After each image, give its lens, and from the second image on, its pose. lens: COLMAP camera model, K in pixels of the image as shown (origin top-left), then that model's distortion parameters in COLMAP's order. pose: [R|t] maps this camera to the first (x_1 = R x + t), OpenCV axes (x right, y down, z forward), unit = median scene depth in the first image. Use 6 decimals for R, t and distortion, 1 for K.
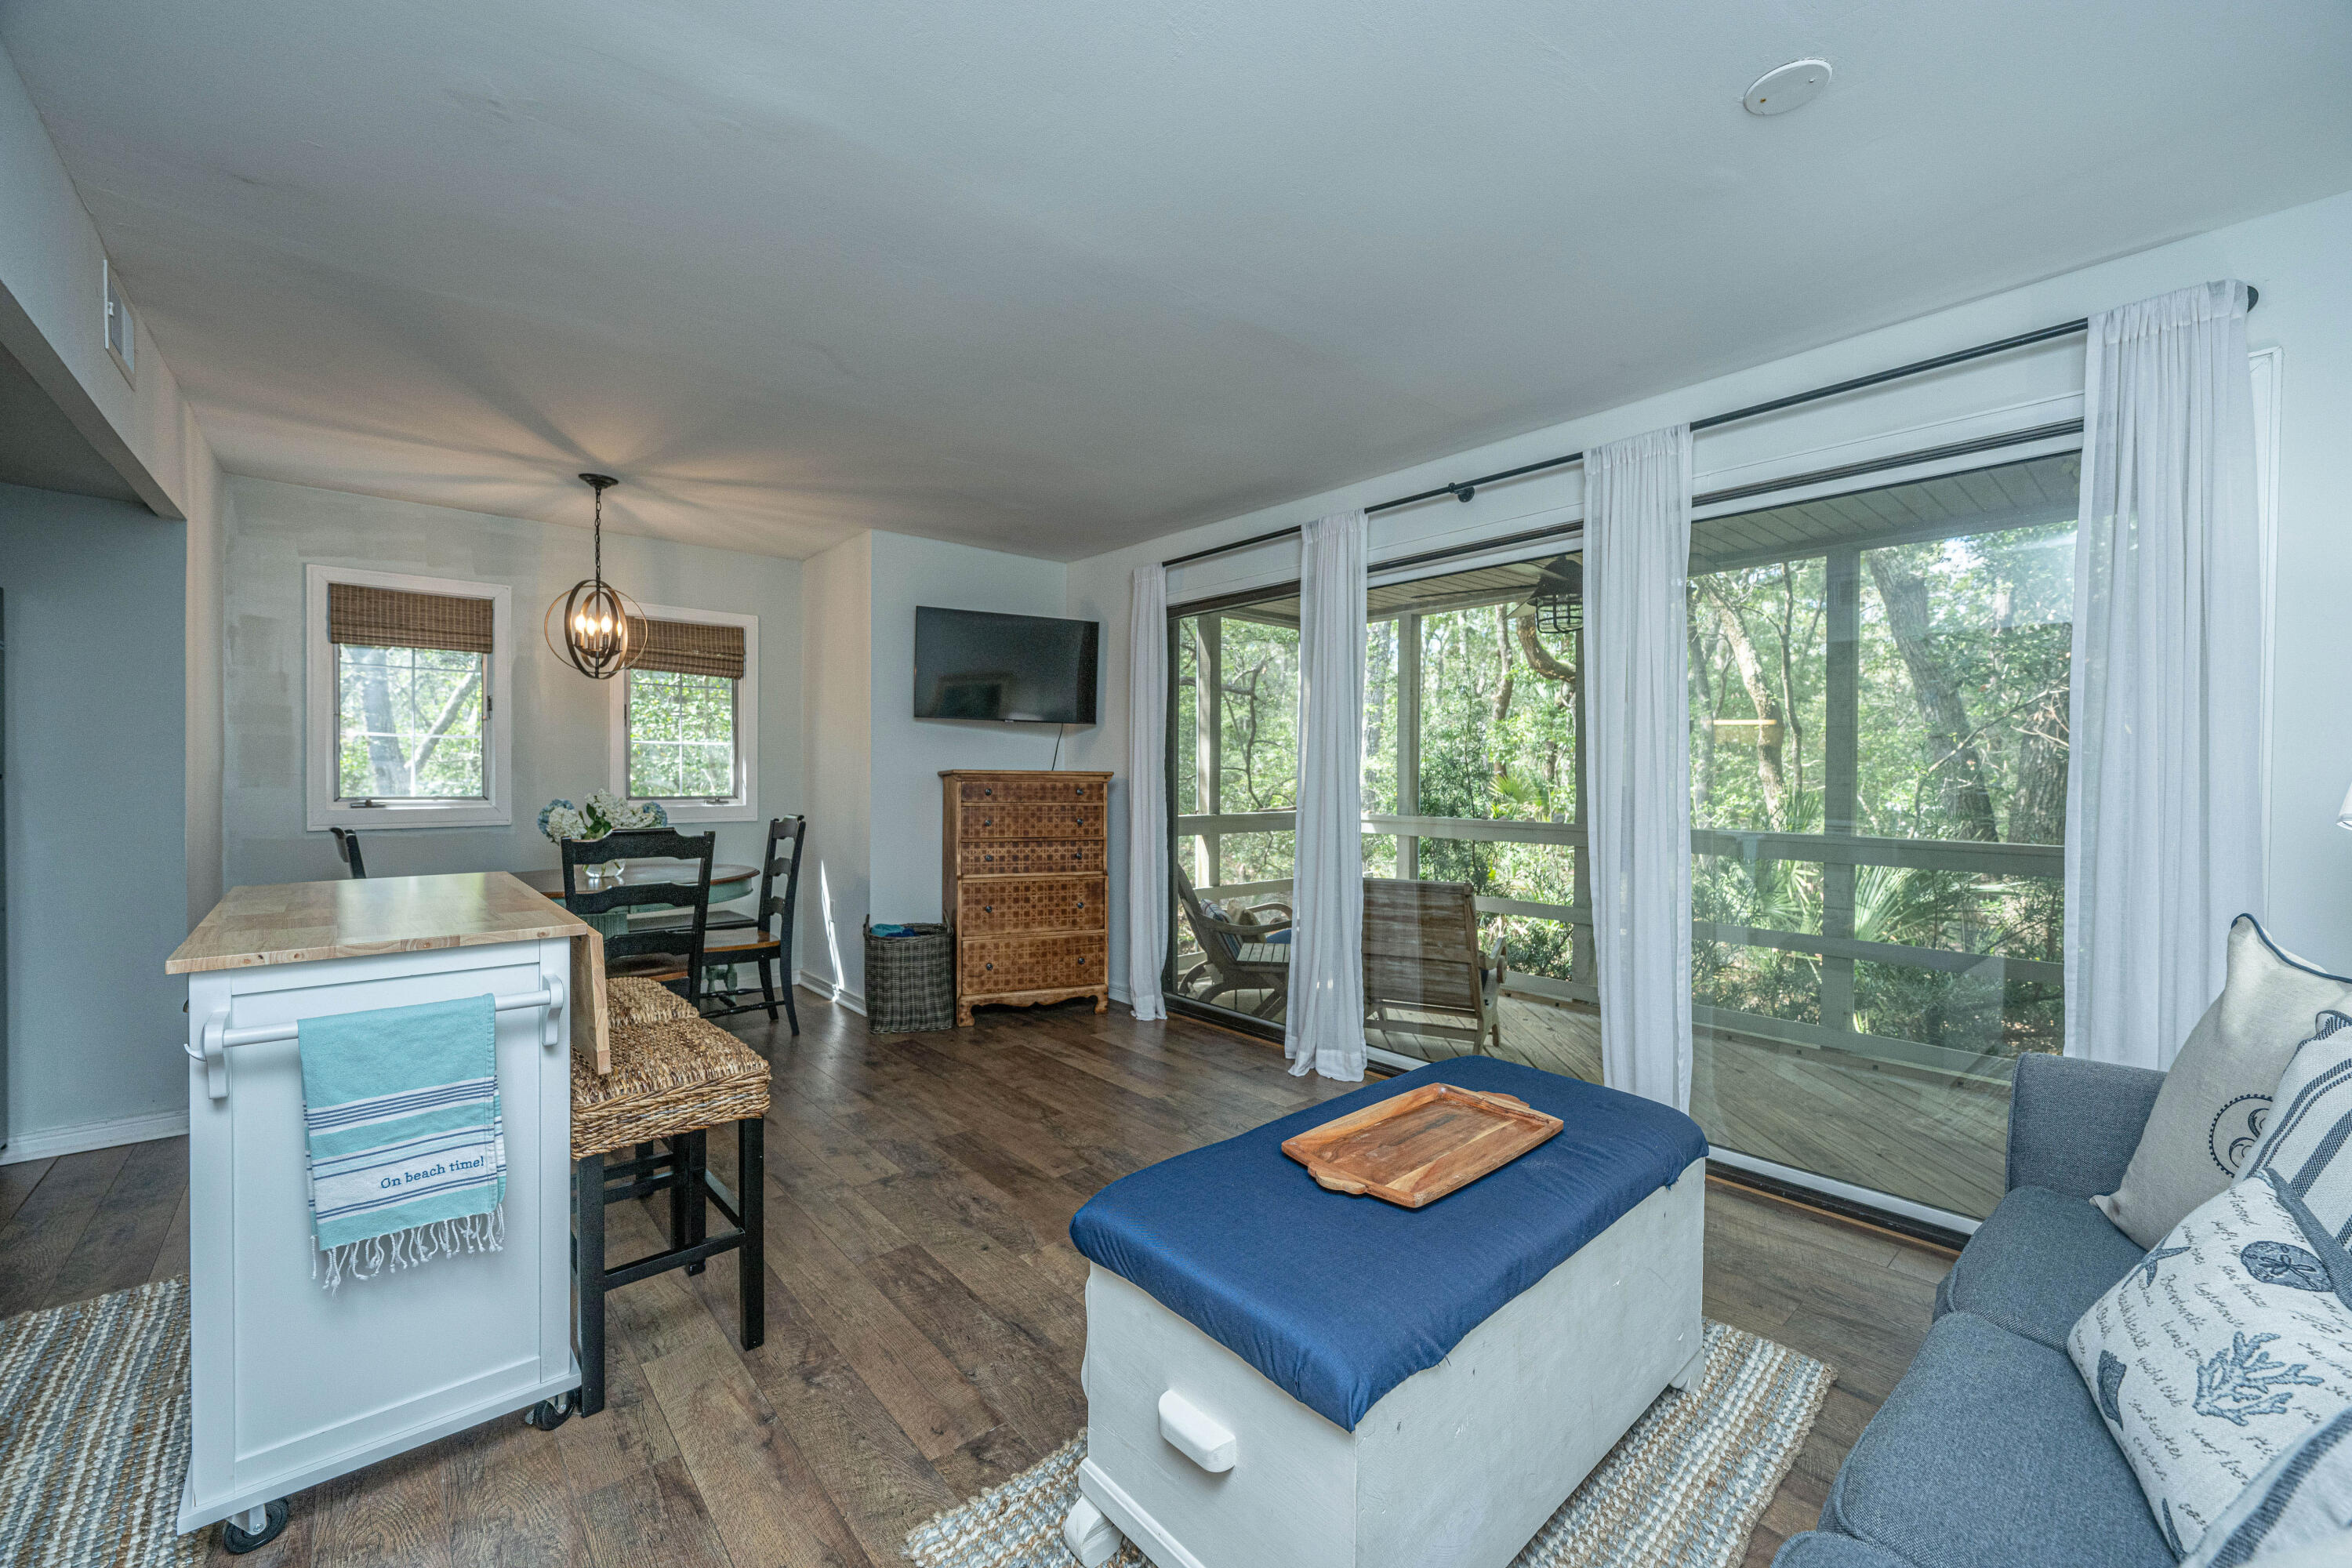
lens RADIAL K [[926.3, 0, 1176.0], [0, 926.3, 784.0], [0, 0, 1]] dist [-0.008359, 0.000016]
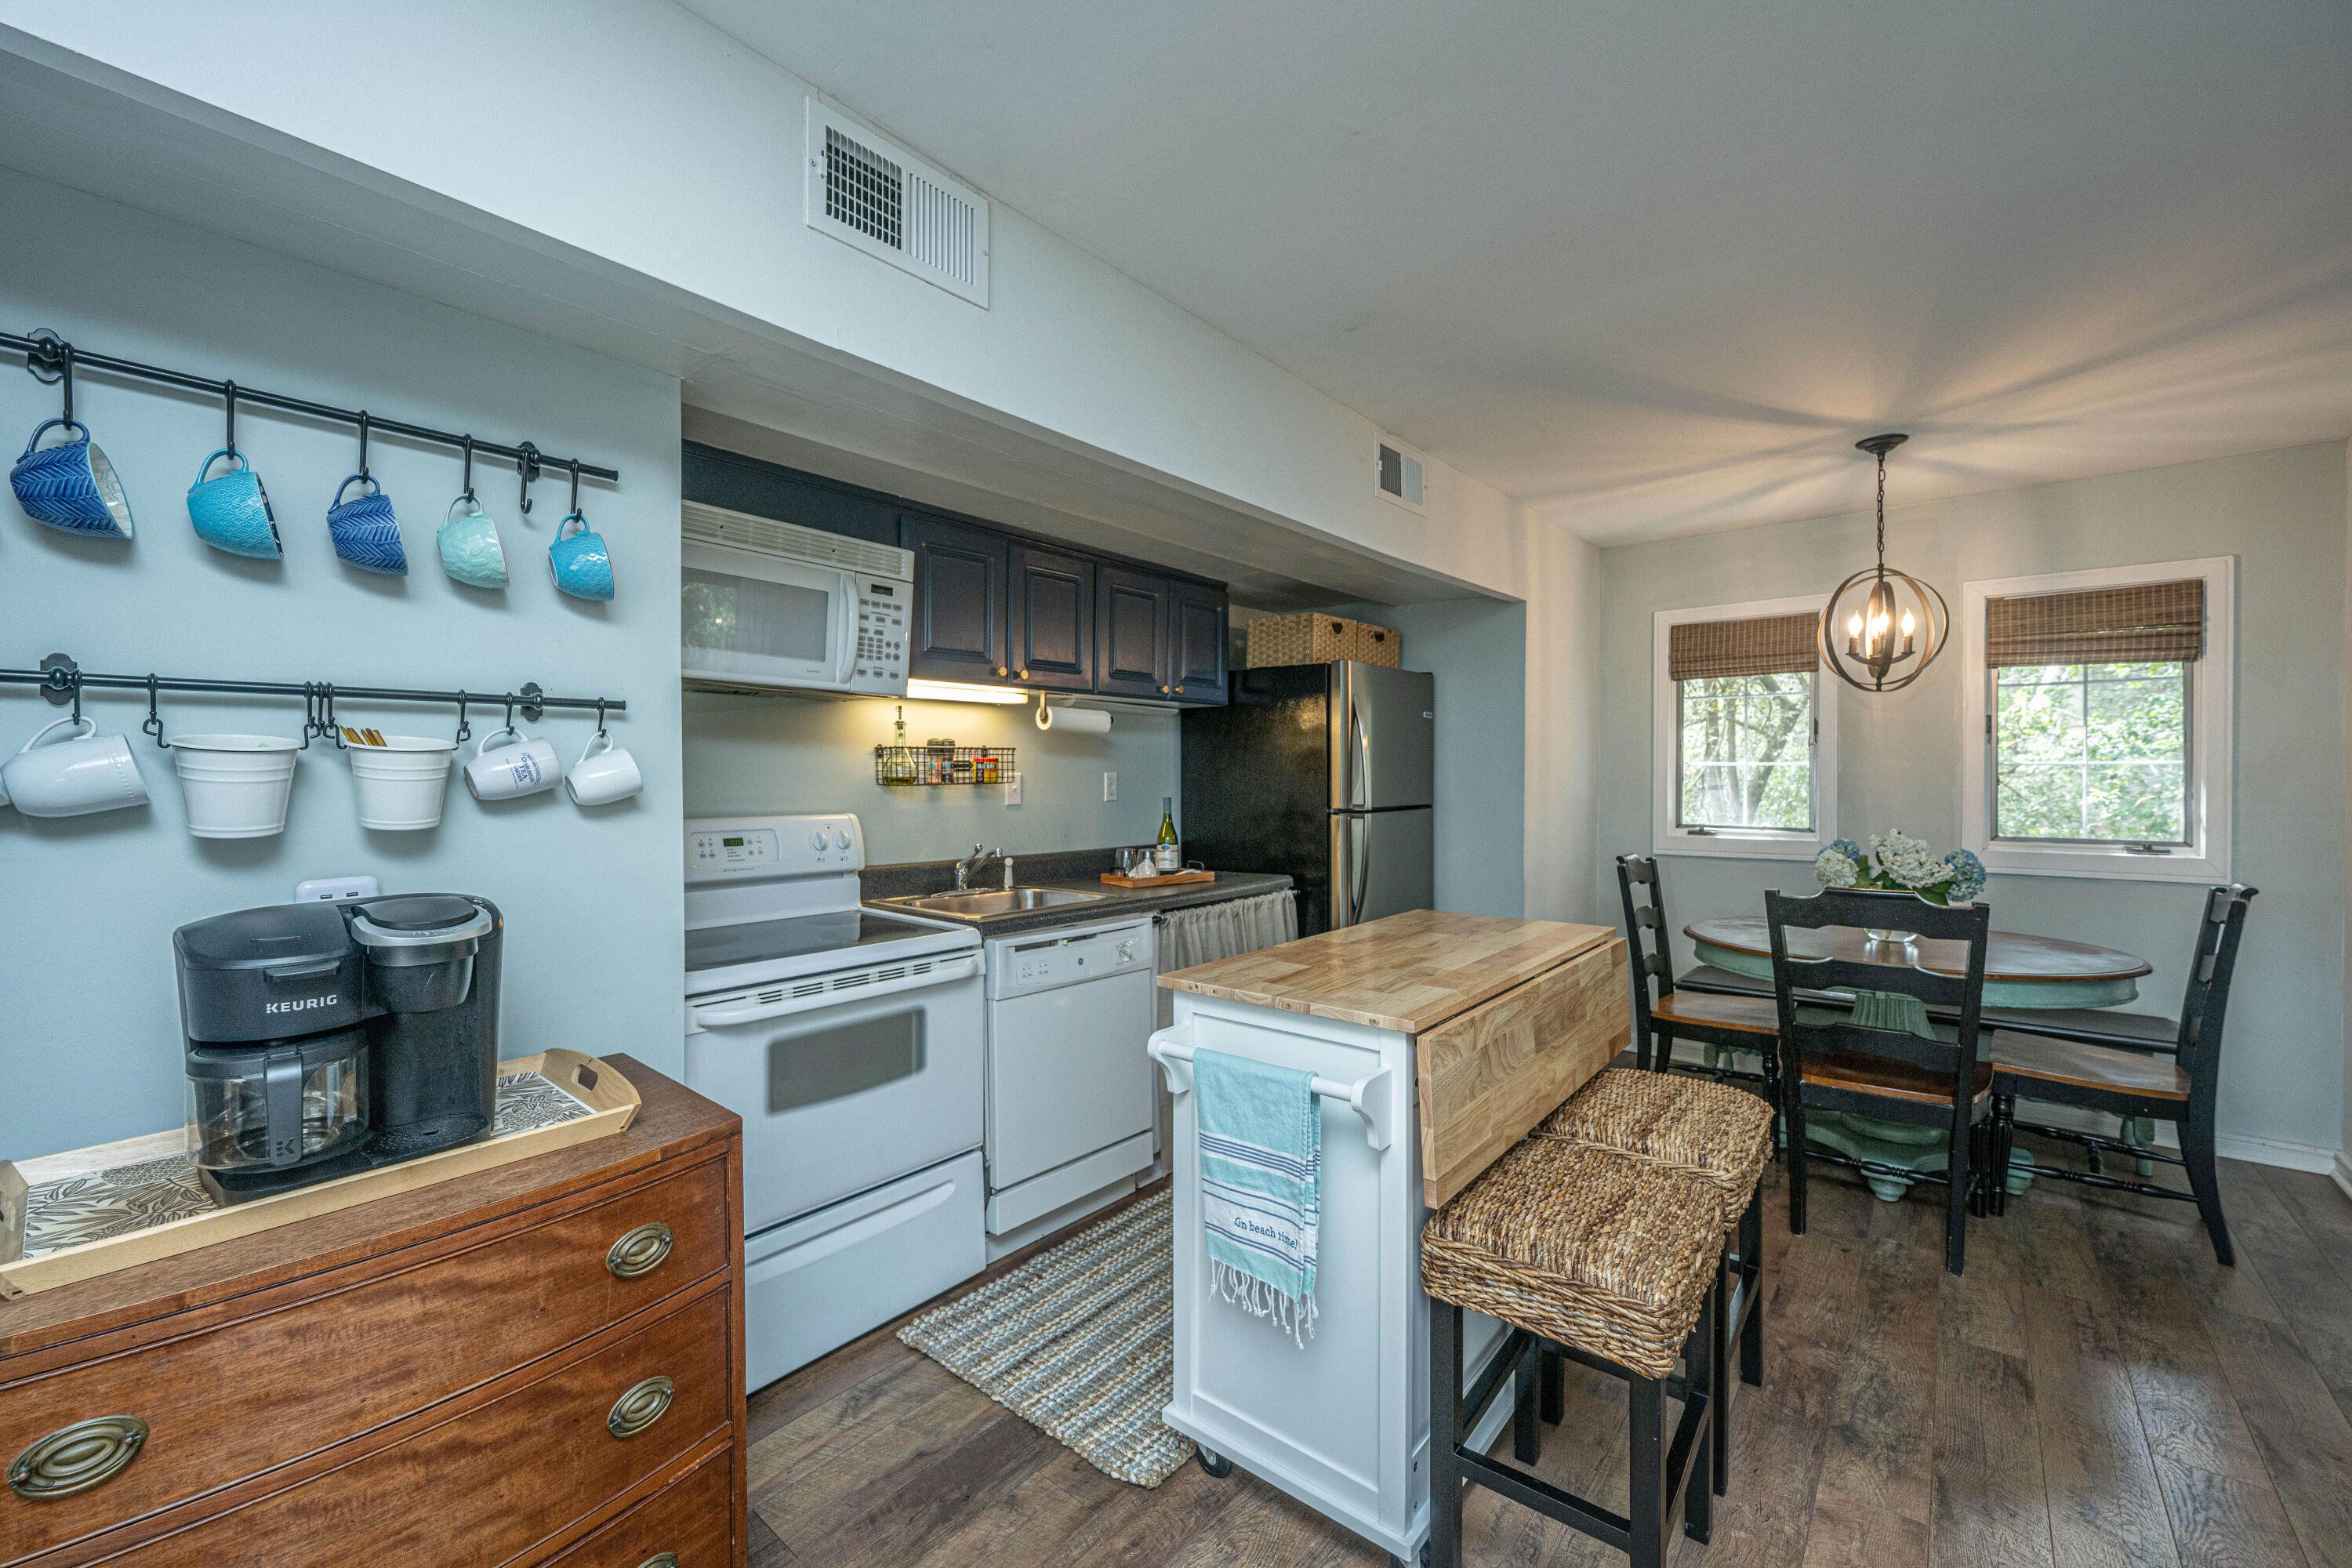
lens RADIAL K [[932.3, 0, 1177.8], [0, 932.3, 778.3], [0, 0, 1]] dist [0.000043, 0.000009]
pose [[0.157690, -0.005112, -0.987475, 0.063469], [-0.010931, 0.999916, -0.006922, -0.023110], [0.987428, 0.011886, 0.157621, 0.236987]]
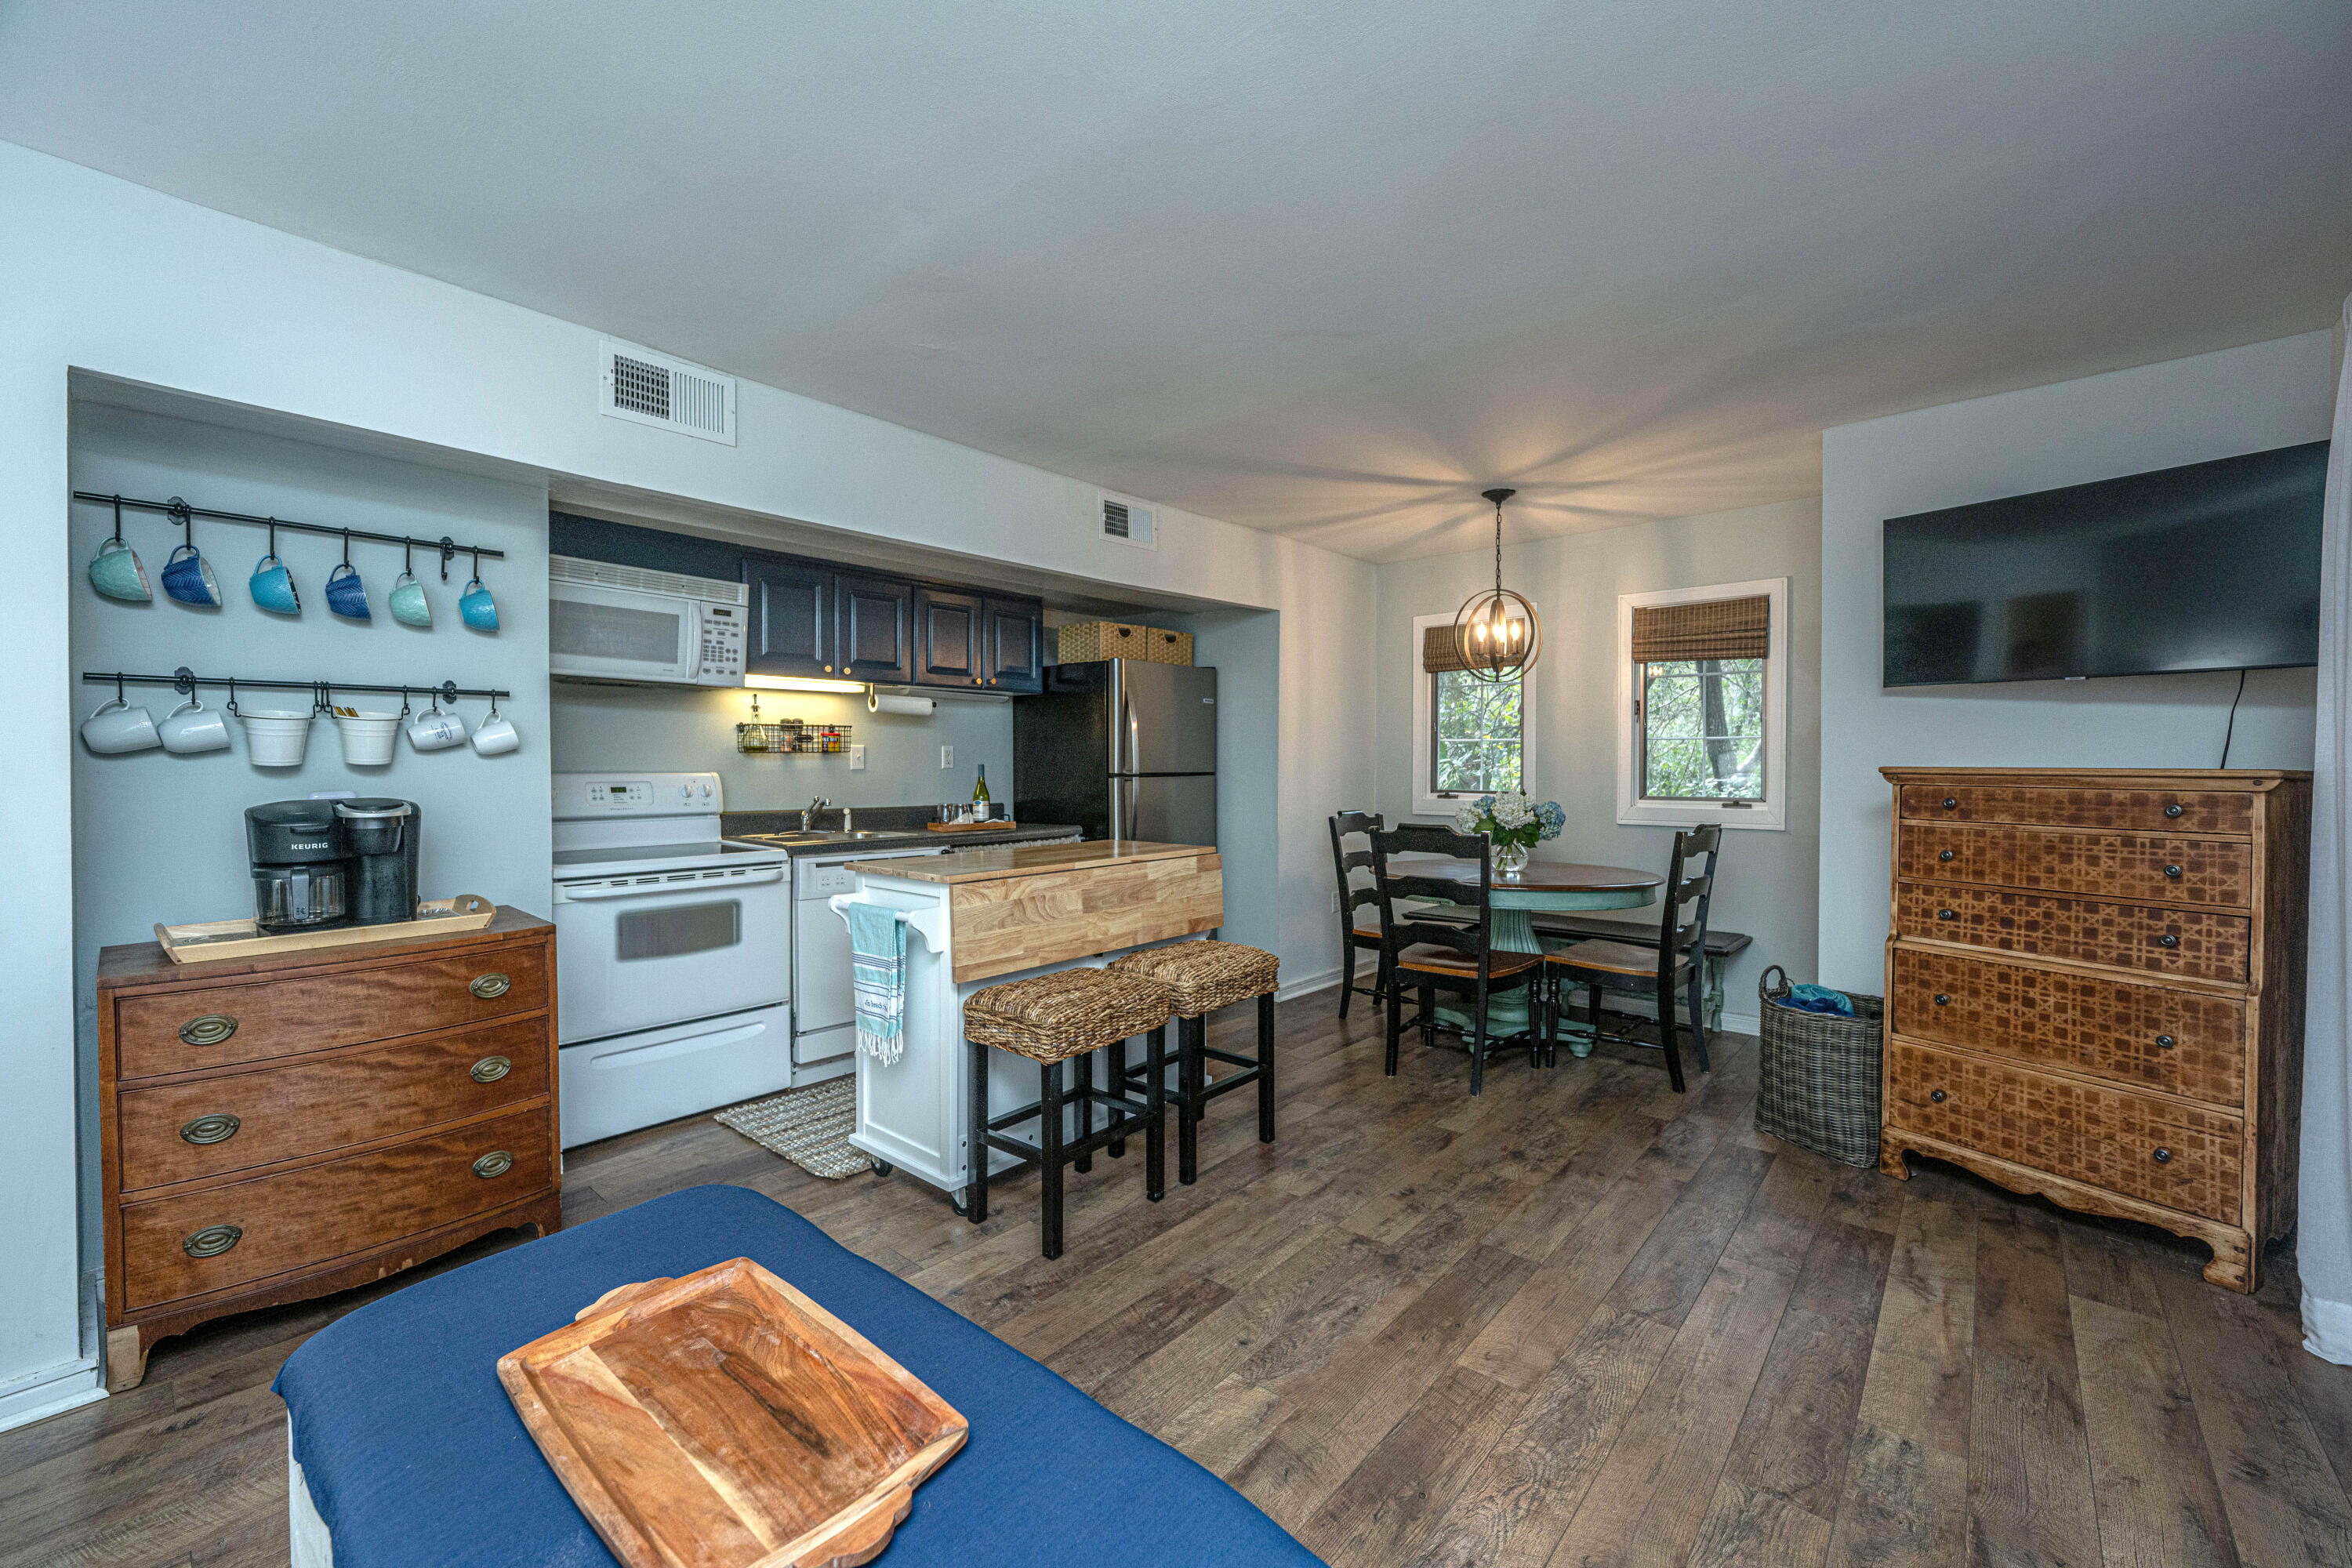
lens RADIAL K [[918.1, 0, 1173.4], [0, 918.1, 768.8], [0, 0, 1]] dist [0.000099, 0.000071]
pose [[0.141675, -0.001607, -0.989912, 0.311249], [-0.010838, 0.999936, -0.003174, -0.006605], [0.989854, 0.011179, 0.141648, 0.418348]]
